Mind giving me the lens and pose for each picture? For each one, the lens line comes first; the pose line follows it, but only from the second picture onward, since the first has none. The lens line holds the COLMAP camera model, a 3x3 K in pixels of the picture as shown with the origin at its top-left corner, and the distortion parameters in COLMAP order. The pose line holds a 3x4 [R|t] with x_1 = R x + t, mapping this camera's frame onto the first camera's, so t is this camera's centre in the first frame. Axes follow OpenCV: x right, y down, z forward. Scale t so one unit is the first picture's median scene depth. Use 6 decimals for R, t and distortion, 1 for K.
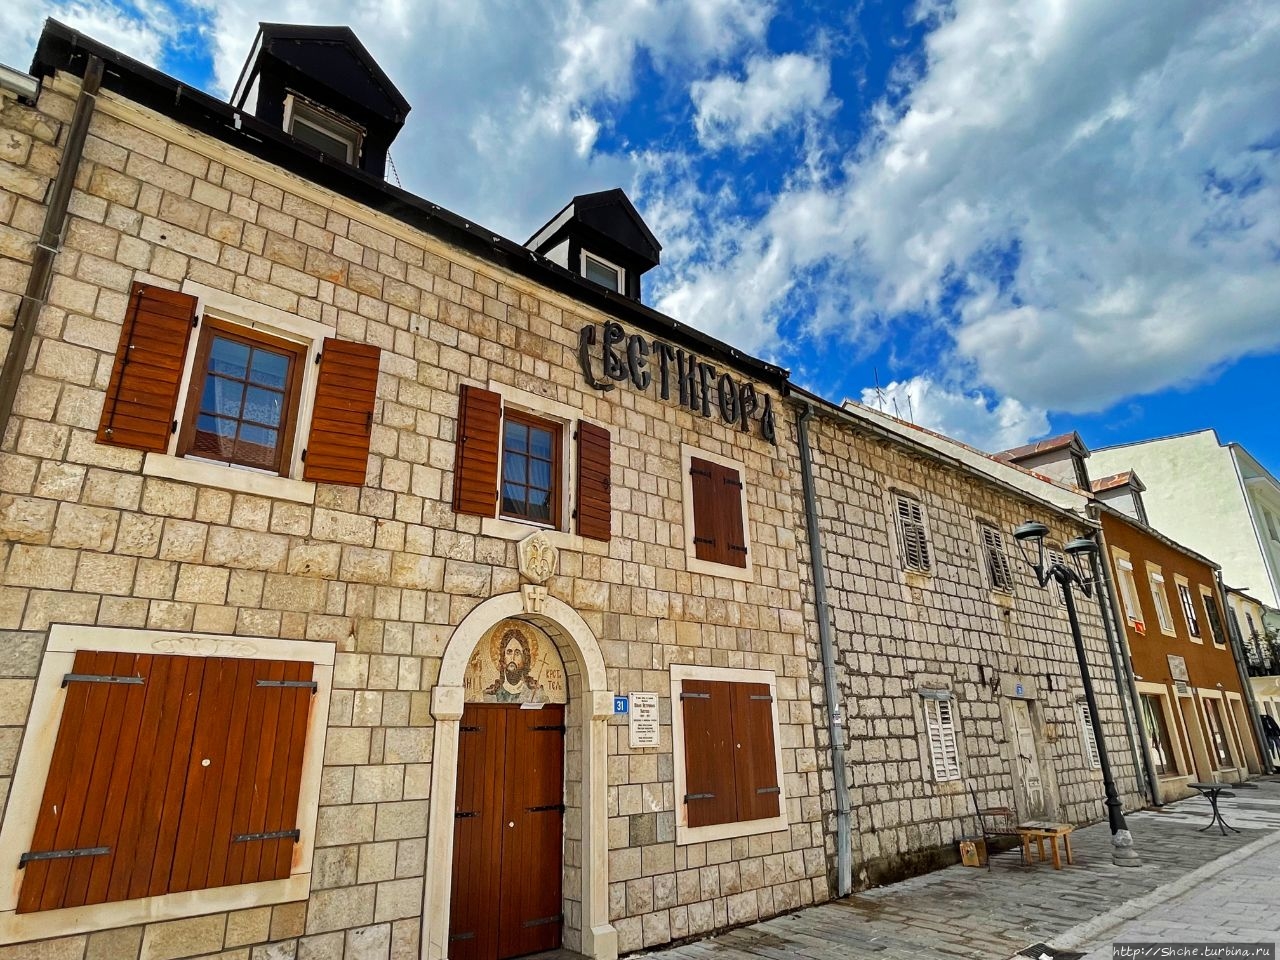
lens RADIAL K [[724.7, 0, 638.1], [0, 724.7, 480.5], [0, 0, 1]] dist [0.001955, 0.000080]
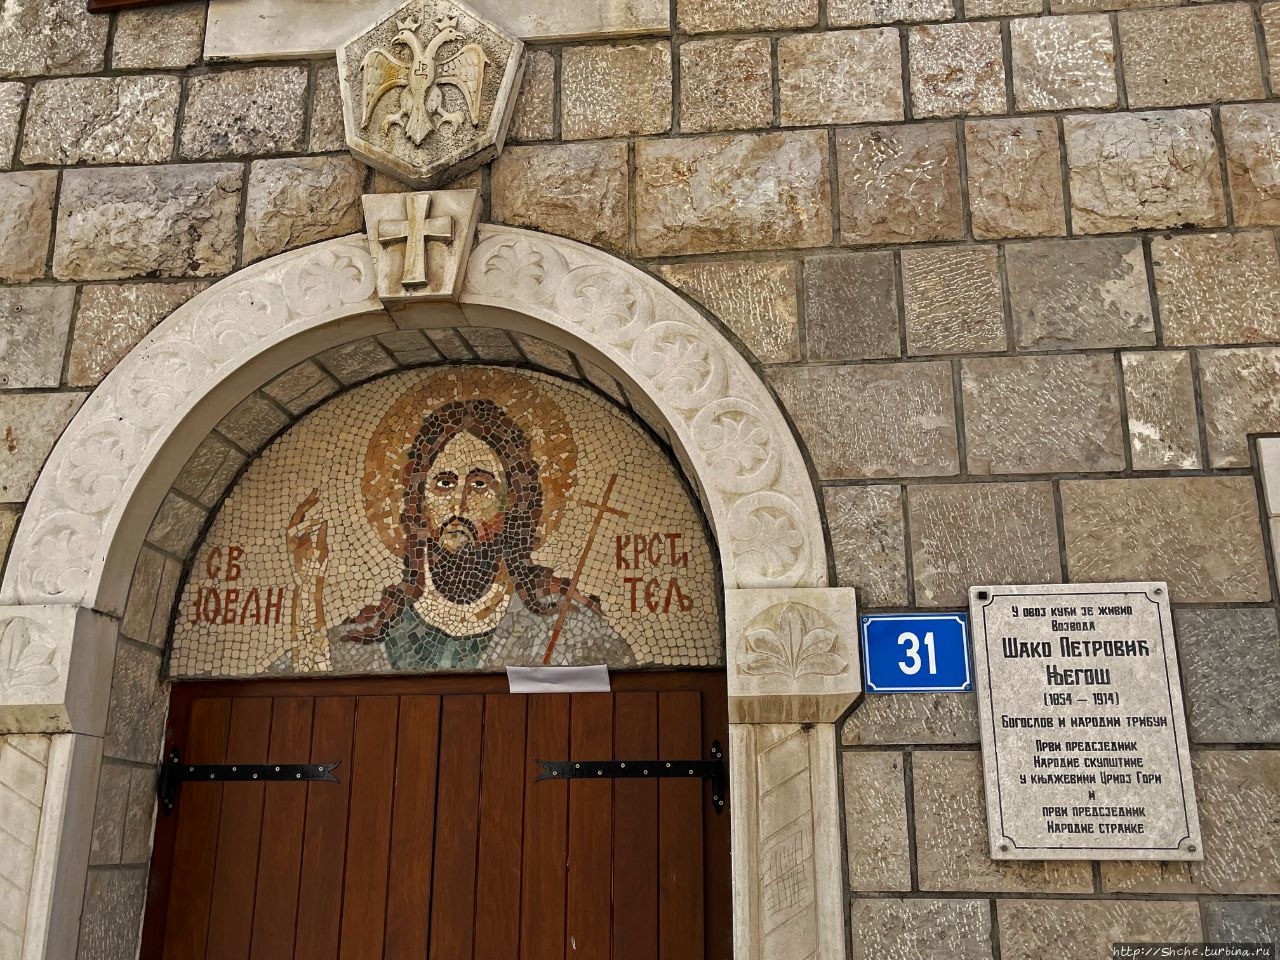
lens RADIAL K [[1217.1, 0, 639.3], [0, 1217.1, 483.8], [0, 0, 1]] dist [0.042933, 0.000000]
pose [[0.688114, -0.189021, -0.700550, 0.175141], [0.230667, 0.972374, -0.035791, 0.267134], [0.687962, -0.136966, 0.712706, 0.732764]]
